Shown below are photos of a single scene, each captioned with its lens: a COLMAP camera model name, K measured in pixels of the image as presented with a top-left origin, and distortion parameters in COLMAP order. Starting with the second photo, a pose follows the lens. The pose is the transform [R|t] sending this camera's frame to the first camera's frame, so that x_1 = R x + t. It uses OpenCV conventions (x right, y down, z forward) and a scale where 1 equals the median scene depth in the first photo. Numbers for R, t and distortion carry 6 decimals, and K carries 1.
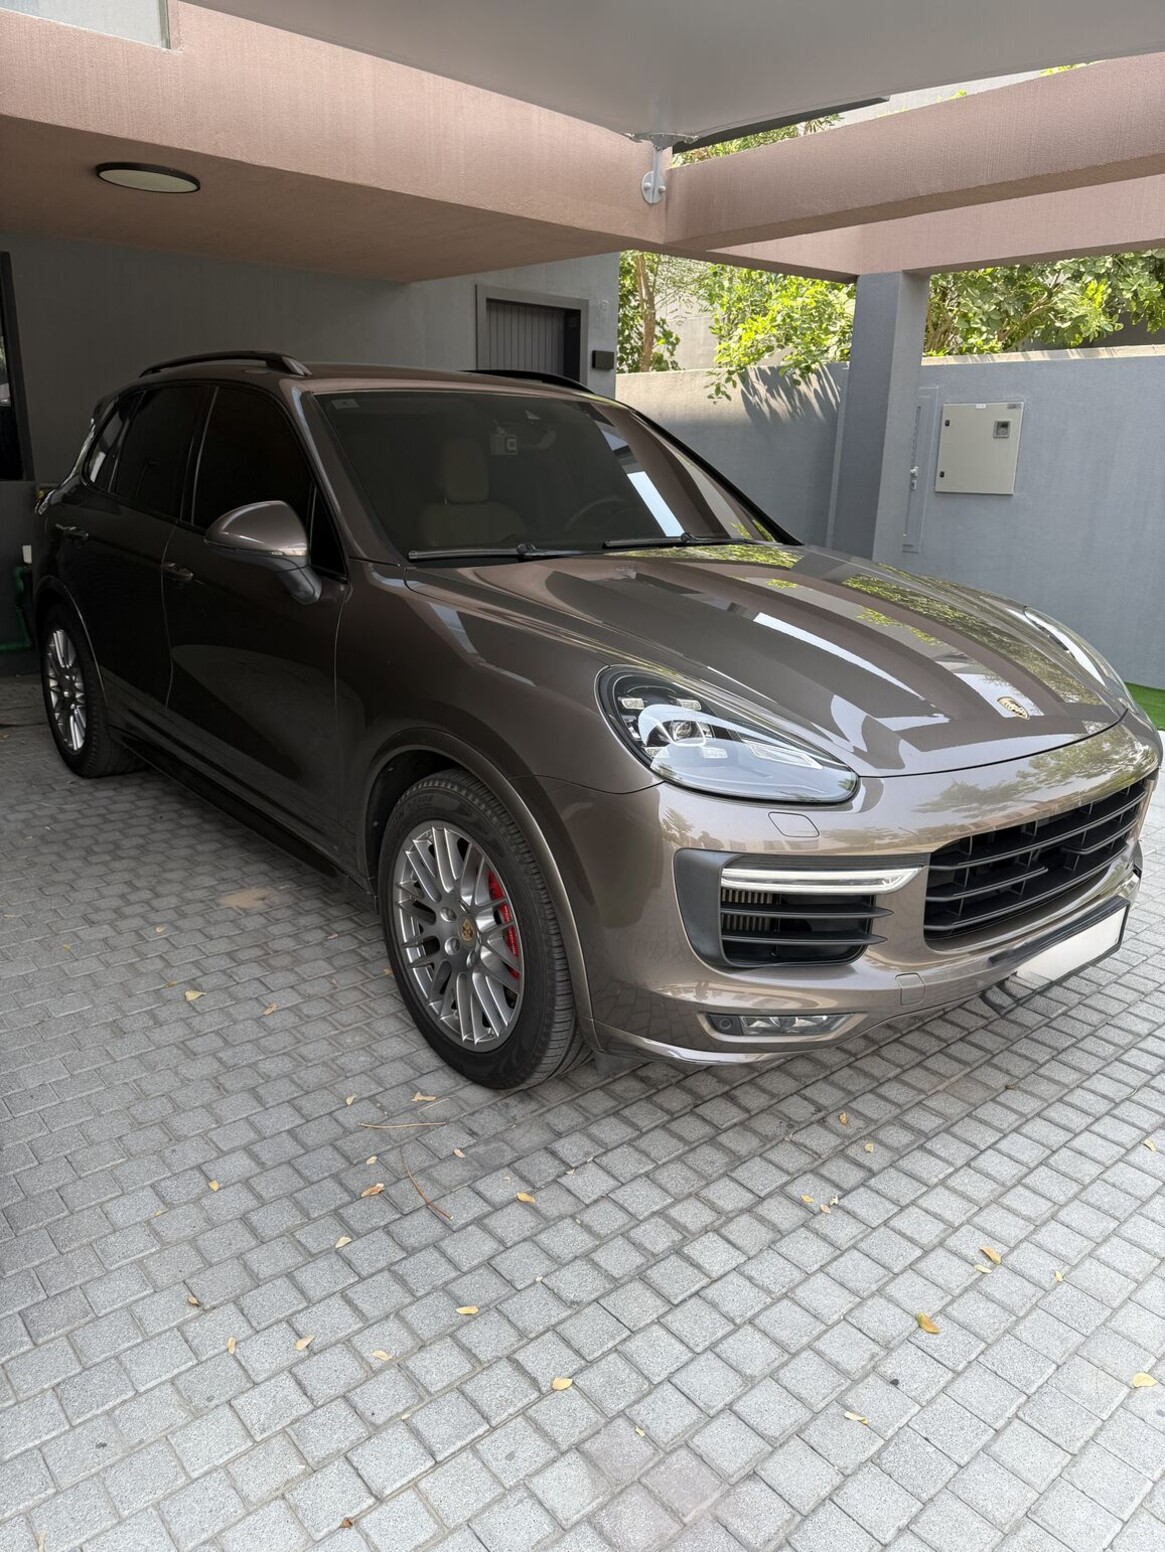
lens RADIAL K [[1098.3, 0, 582.5], [0, 1098.3, 776.0], [0, 0, 1]] dist [-0.009519, -0.009366]
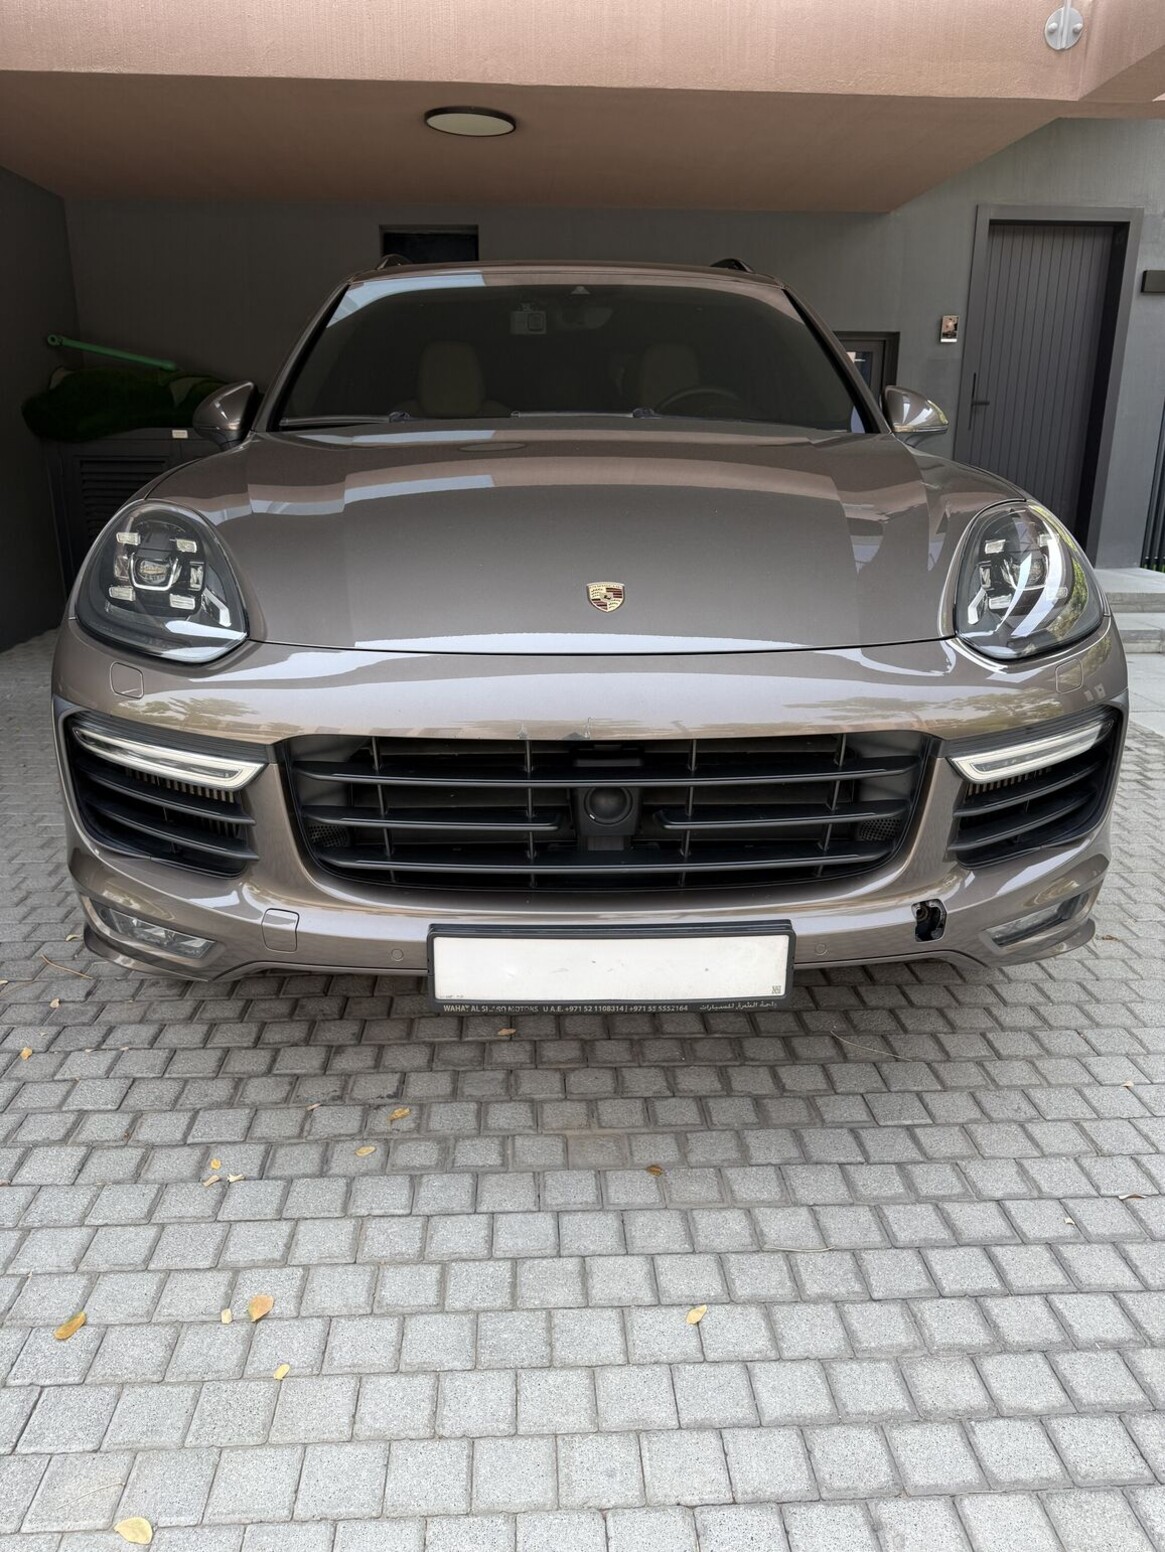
lens RADIAL K [[1106.5, 0, 574.8], [0, 1106.5, 777.7], [0, 0, 1]] dist [0.009462, -0.019110]
pose [[0.795730, 0.154649, -0.585574, 0.781612], [-0.156792, 0.986490, 0.047467, 0.020265], [0.585004, 0.054042, 0.809228, 0.435019]]
